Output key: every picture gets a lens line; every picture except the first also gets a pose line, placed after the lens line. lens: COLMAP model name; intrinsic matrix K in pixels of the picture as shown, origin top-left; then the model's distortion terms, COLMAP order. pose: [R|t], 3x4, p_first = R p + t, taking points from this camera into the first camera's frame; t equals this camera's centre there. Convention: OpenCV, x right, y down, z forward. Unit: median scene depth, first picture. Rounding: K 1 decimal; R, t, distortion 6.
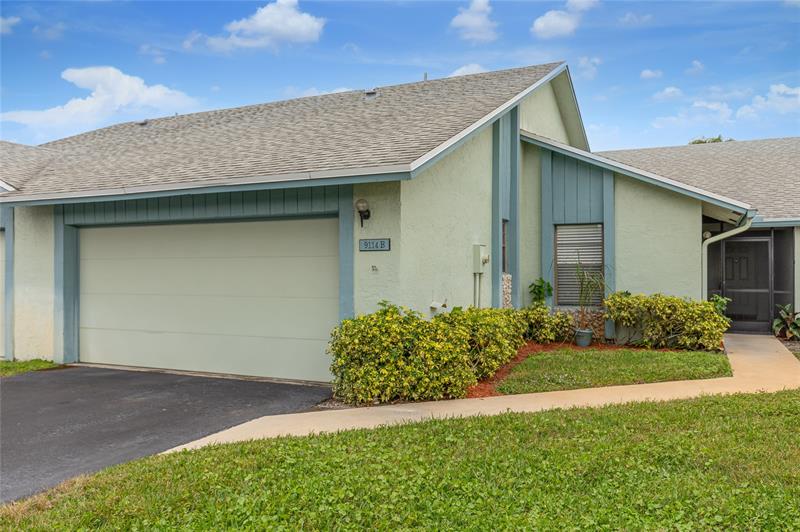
lens RADIAL K [[637.4, 0, 395.8], [0, 637.4, 265.2], [0, 0, 1]] dist [0.001794, -0.003598]
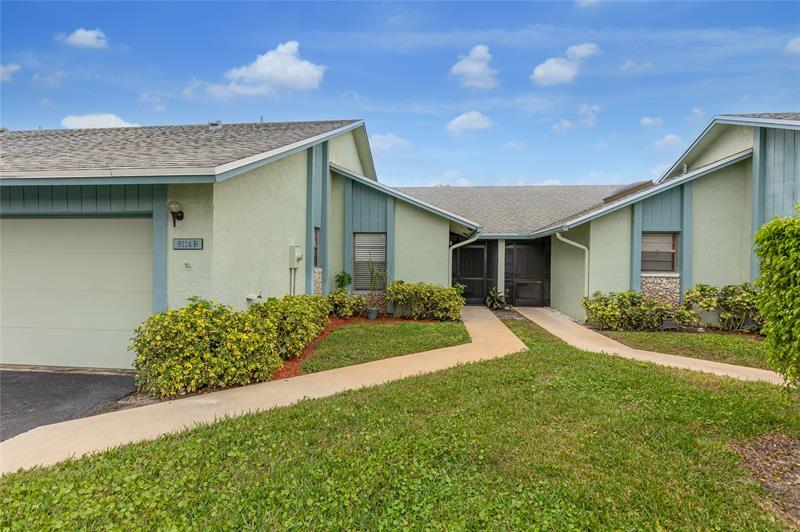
lens RADIAL K [[394.1, 0, 396.2], [0, 394.1, 266.2], [0, 0, 1]] dist [-0.007603, -0.001272]
pose [[0.941460, 0.006844, 0.337056, 0.057063], [-0.013574, 0.999753, 0.017616, -0.008227], [-0.336852, -0.021160, 0.941320, 0.189622]]
